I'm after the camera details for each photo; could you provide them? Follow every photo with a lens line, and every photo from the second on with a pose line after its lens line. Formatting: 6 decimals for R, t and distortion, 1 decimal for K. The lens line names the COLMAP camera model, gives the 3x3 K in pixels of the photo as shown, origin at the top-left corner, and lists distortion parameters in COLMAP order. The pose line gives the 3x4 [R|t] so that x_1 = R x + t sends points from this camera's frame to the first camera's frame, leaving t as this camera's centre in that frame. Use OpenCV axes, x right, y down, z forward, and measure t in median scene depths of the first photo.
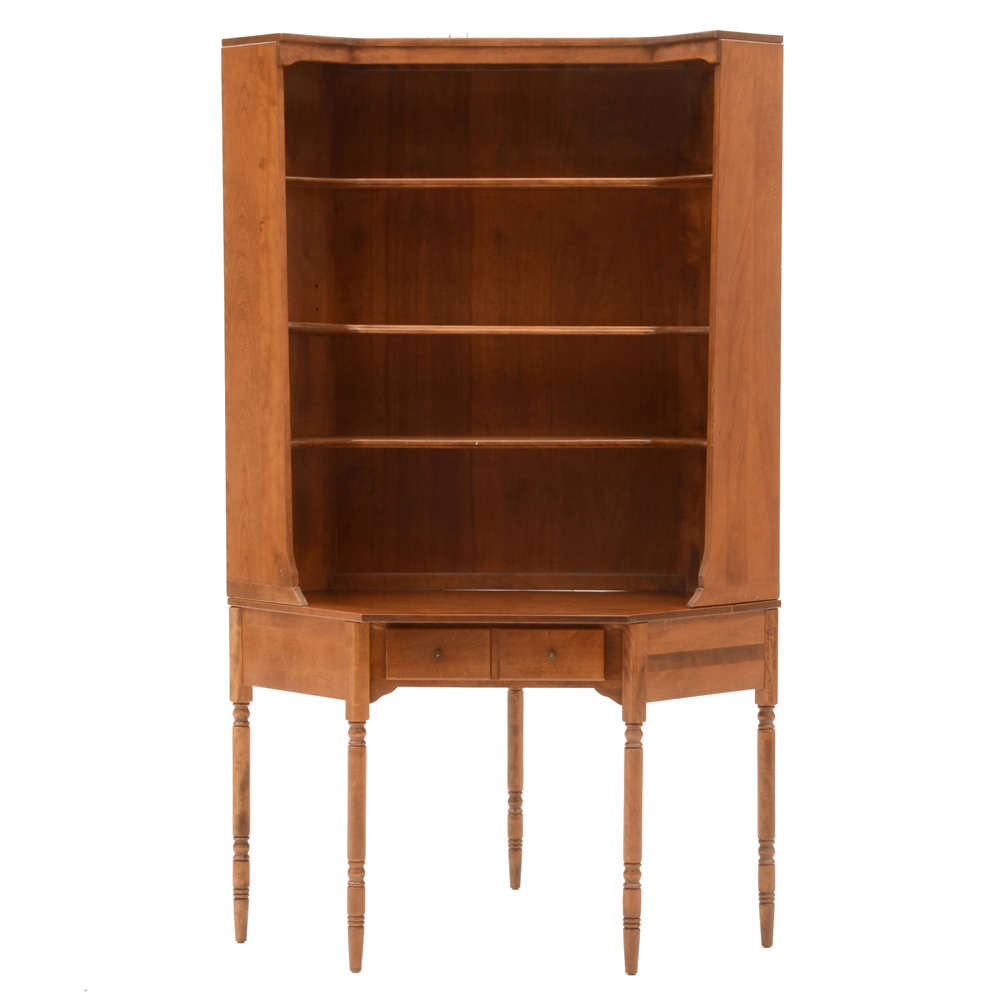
lens RADIAL K [[2882.4, 0, 509.1], [0, 2882.4, 534.2], [0, 0, 1]] dist [0.194394, 0.000000]
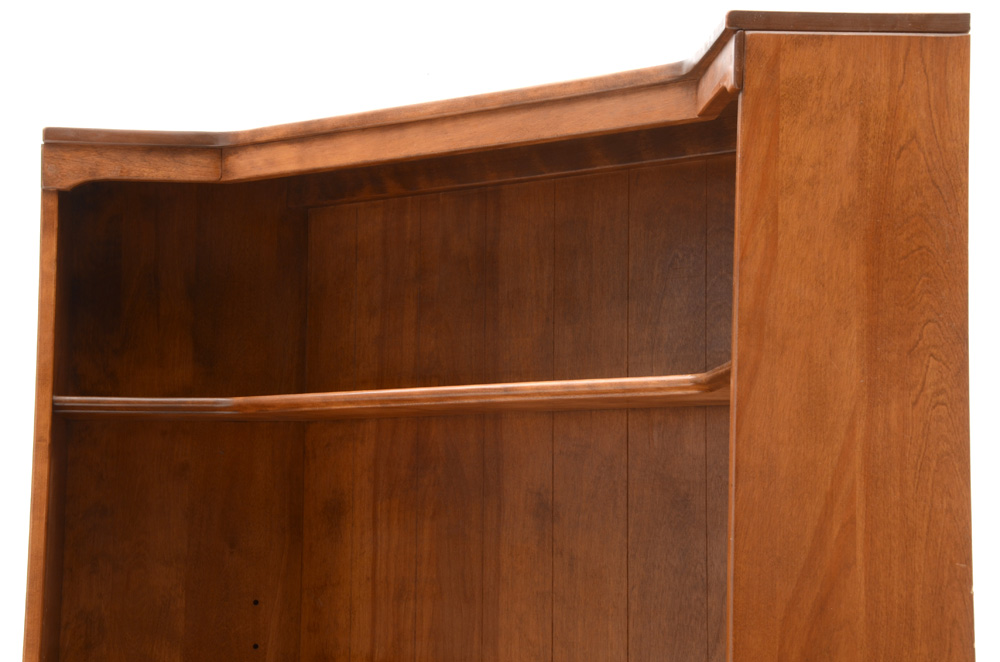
lens RADIAL K [[2264.3, 0, 496.5], [0, 2264.3, 339.9], [0, 0, 1]] dist [0.426067, 0.000000]
pose [[0.795031, -0.046524, -0.604782, 0.233800], [-0.058522, 0.986519, -0.152822, -0.074541], [0.603739, 0.156891, 0.781591, 0.716833]]
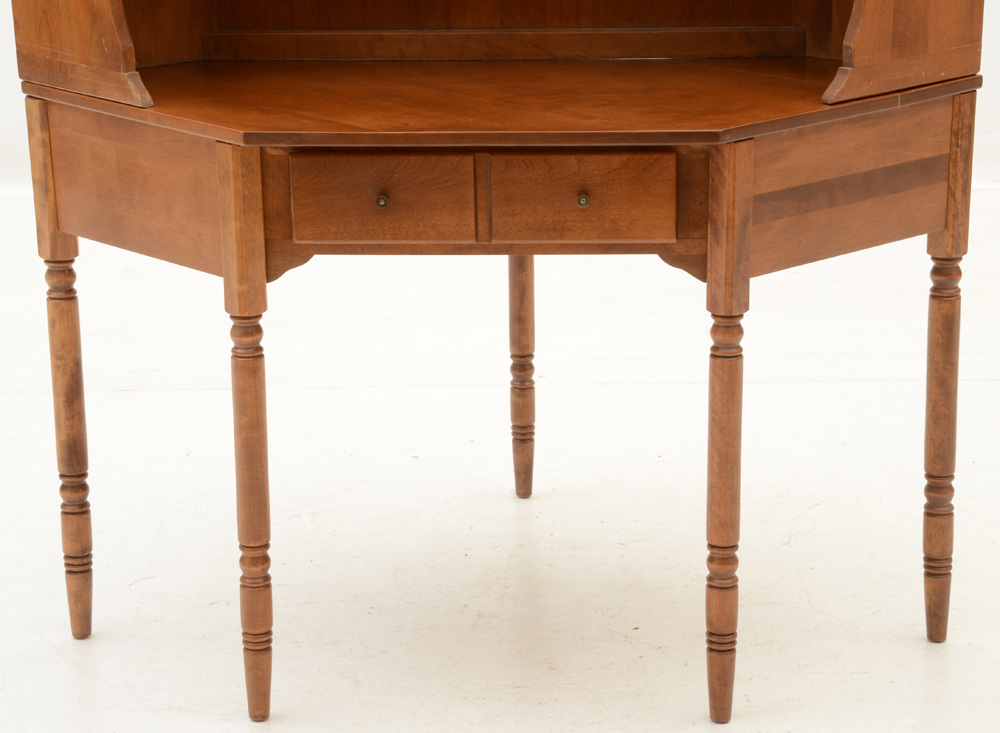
lens RADIAL K [[2530.8, 0, 507.4], [0, 2530.8, 392.6], [0, 0, 1]] dist [0.479086, 0.000000]
pose [[0.999895, -0.013328, -0.005666, 0.002177], [0.014220, 0.977640, 0.209802, -0.025119], [0.002743, -0.209861, 0.977727, 0.490070]]
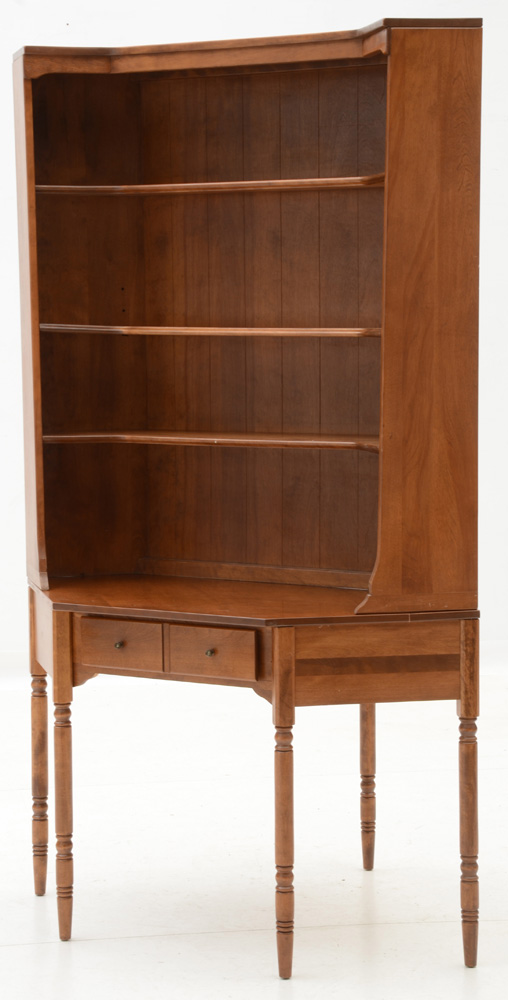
lens RADIAL K [[2360.8, 0, 258.1], [0, 2360.8, 534.8], [0, 0, 1]] dist [0.490776, 0.000000]
pose [[0.868768, 0.043590, -0.493296, 0.427923], [-0.029259, 0.998897, 0.036737, -0.030188], [0.494353, -0.017483, 0.869085, 0.272894]]
